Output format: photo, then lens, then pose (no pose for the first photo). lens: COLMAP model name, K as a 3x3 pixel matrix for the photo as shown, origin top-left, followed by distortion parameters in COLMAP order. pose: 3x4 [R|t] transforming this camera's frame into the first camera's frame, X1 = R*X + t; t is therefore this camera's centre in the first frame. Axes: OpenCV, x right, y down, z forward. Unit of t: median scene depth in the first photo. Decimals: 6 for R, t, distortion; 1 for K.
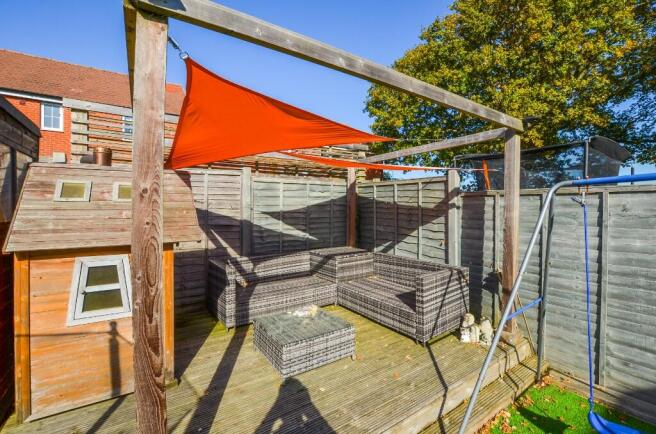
lens RADIAL K [[291.7, 0, 328.5], [0, 291.7, 208.4], [0, 0, 1]] dist [-0.000335, -0.000111]
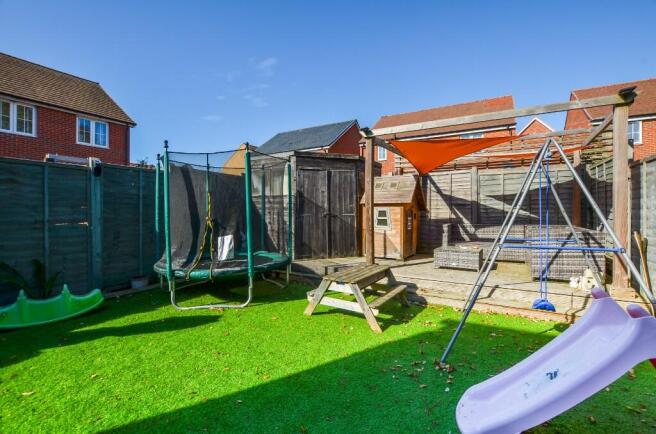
lens RADIAL K [[291.7, 0, 328.5], [0, 291.7, 208.4], [0, 0, 1]] dist [-0.000335, -0.000111]
pose [[0.395282, -0.001906, -0.918558, 0.847316], [-0.013107, 0.999884, -0.007716, 0.103912], [0.918466, 0.015090, 0.395211, -0.320561]]
